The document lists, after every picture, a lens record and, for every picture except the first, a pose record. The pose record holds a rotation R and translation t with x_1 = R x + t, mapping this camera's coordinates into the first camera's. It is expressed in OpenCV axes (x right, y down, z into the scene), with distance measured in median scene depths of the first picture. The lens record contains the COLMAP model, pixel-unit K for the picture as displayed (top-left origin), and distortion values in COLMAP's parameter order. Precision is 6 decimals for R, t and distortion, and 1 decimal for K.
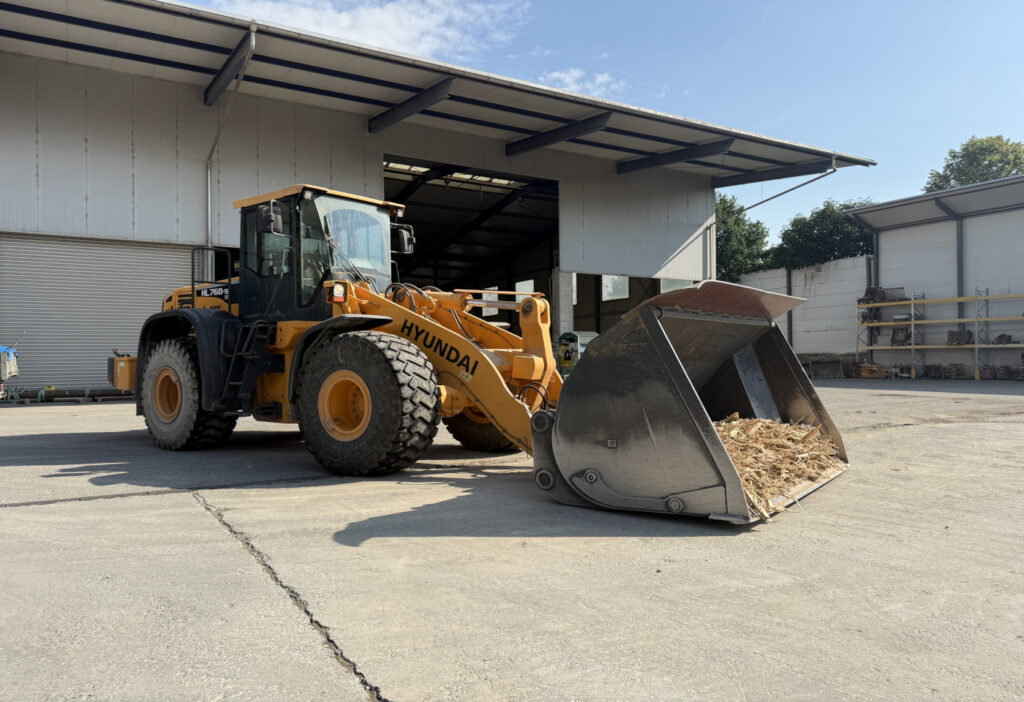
lens RADIAL K [[721.1, 0, 514.0], [0, 721.1, 357.7], [0, 0, 1]] dist [0.113962, -0.168496]
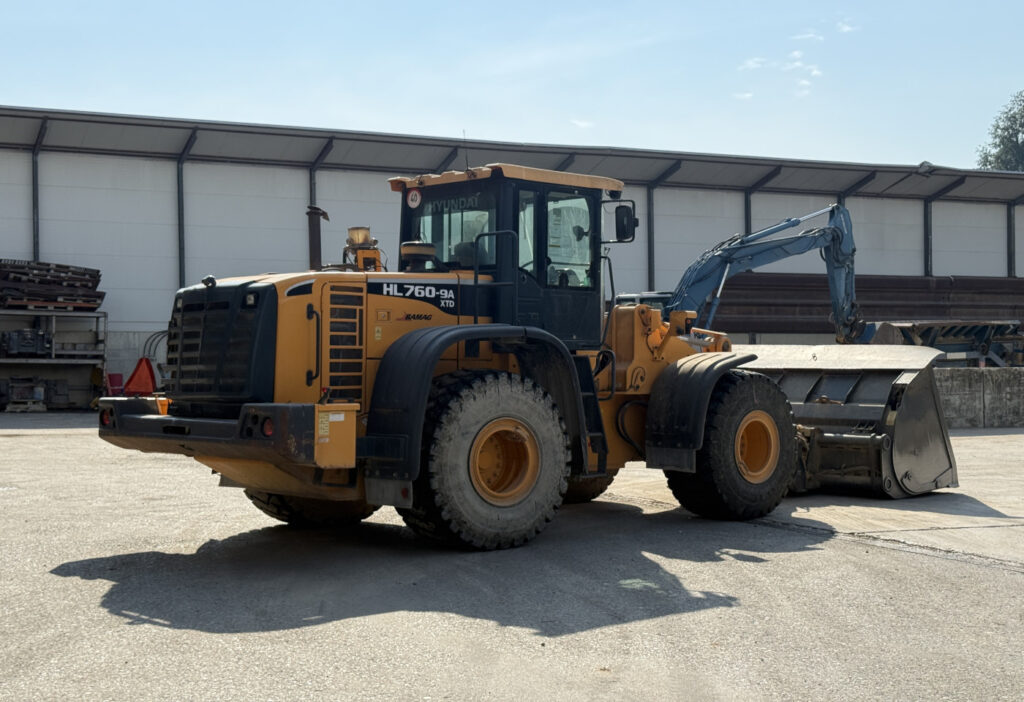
lens RADIAL K [[1444.9, 0, 512.0], [0, 1444.9, 351.0], [0, 0, 1]] dist [0.111727, 0.017906]
pose [[0.117582, 0.012942, 0.992979, -1.959911], [-0.004955, 0.999910, -0.012446, -0.032818], [-0.993051, -0.003457, 0.117636, 0.971730]]
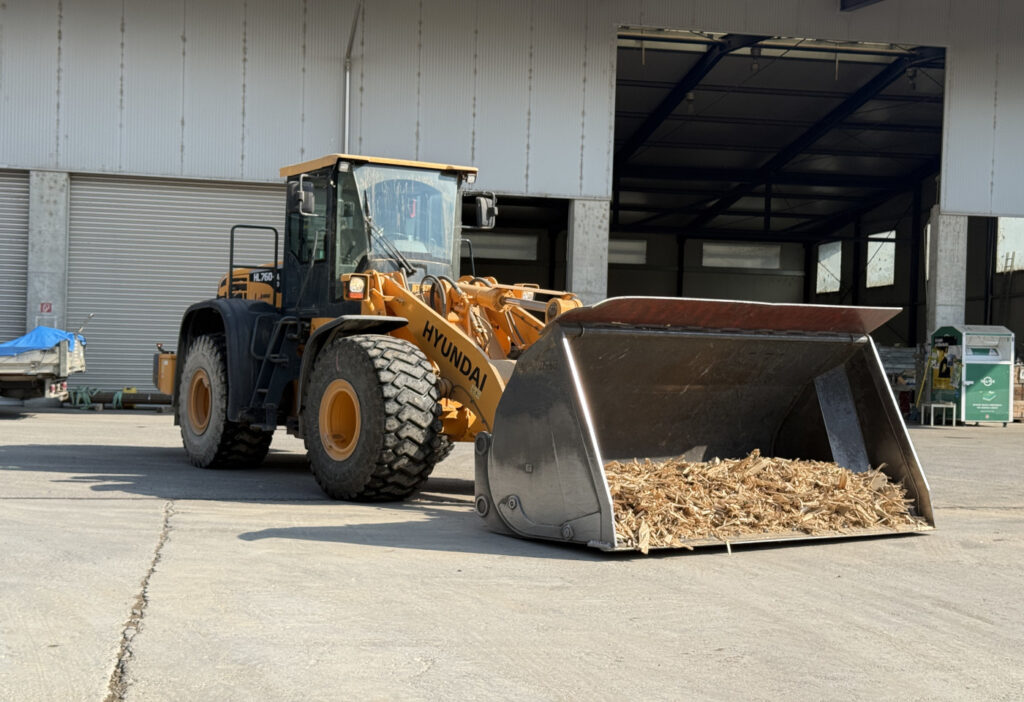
lens RADIAL K [[1444.9, 0, 512.0], [0, 1444.9, 351.0], [0, 0, 1]] dist [0.111727, 0.017906]
pose [[0.938962, 0.029552, -0.342749, 0.493871], [-0.031375, 0.999508, 0.000228, -0.021527], [0.342587, 0.010540, 0.939427, -0.505618]]
